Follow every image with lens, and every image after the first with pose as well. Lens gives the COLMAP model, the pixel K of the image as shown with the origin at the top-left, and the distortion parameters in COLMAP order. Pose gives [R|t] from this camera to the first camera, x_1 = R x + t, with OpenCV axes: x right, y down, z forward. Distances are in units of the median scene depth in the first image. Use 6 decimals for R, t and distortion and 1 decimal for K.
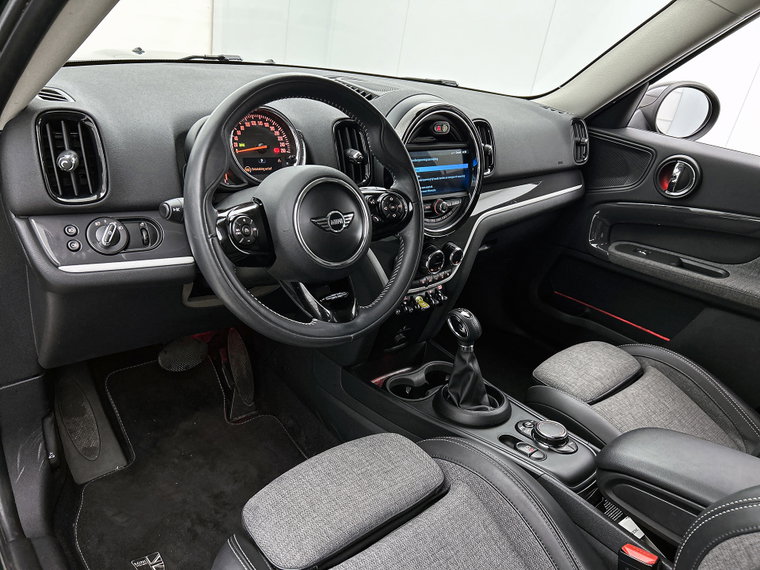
lens RADIAL K [[576.4, 0, 377.5], [0, 576.4, 286.4], [0, 0, 1]] dist [0.041868, -0.020076]
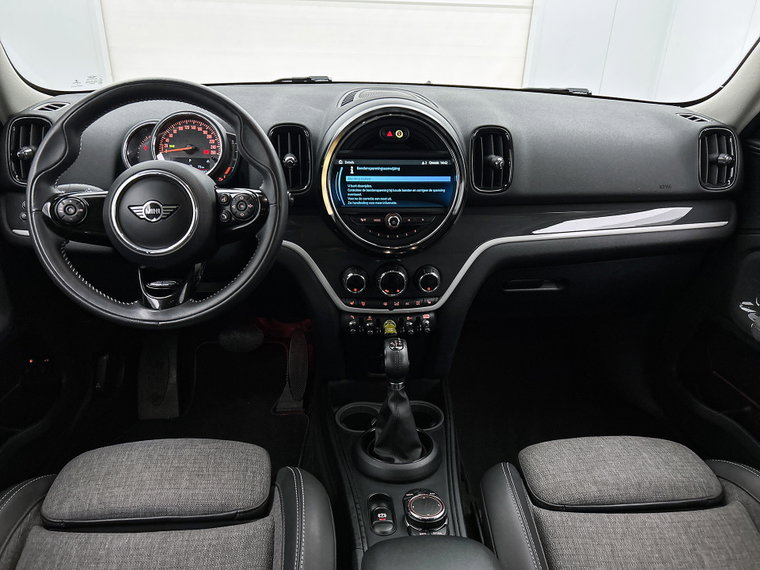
lens RADIAL K [[576.4, 0, 374.3], [0, 576.4, 280.4], [0, 0, 1]] dist [0.041868, -0.020076]
pose [[0.795118, 0.136490, -0.590895, 0.758598], [-0.174994, 0.984537, -0.008058, -0.042007], [0.580658, 0.109810, 0.806708, 0.323356]]
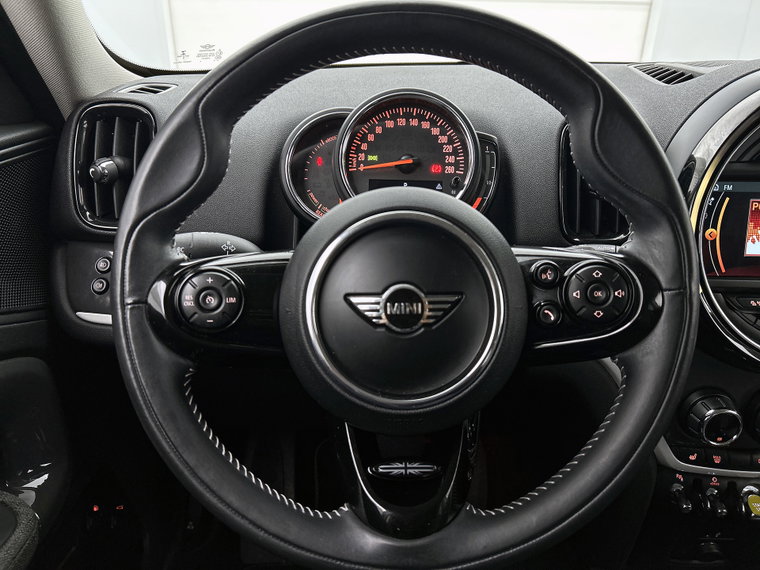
lens RADIAL K [[576.4, 0, 379.7], [0, 576.4, 288.6], [0, 0, 1]] dist [0.041868, -0.020076]
pose [[0.755310, 0.136020, -0.641097, 0.164660], [-0.192074, 0.981213, -0.018111, -0.097365], [0.626589, 0.136818, 0.767246, 0.540058]]
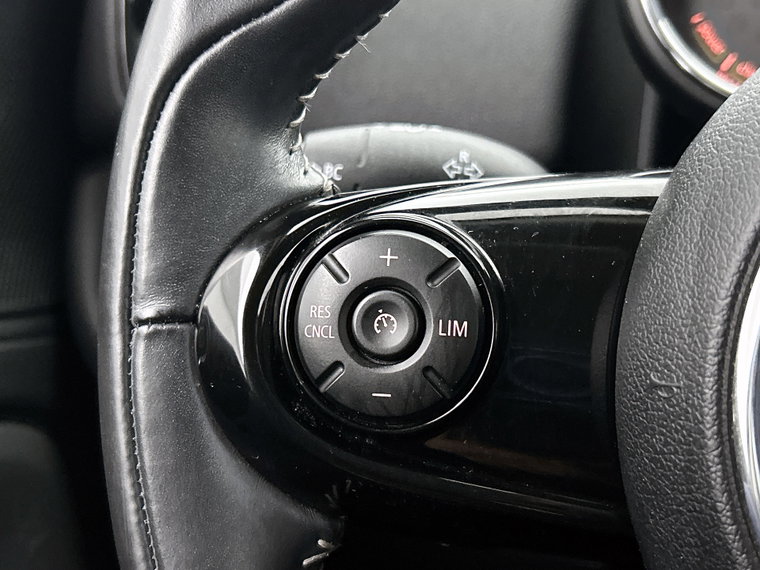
lens RADIAL K [[1045.9, 0, 381.4], [0, 1045.9, 282.4], [0, 0, 1]] dist [0.095857, 0.000000]
pose [[0.487656, 0.167336, -0.856849, 0.004232], [-0.238276, 0.969708, 0.053768, -0.093887], [0.839891, 0.177946, 0.512756, 0.660902]]
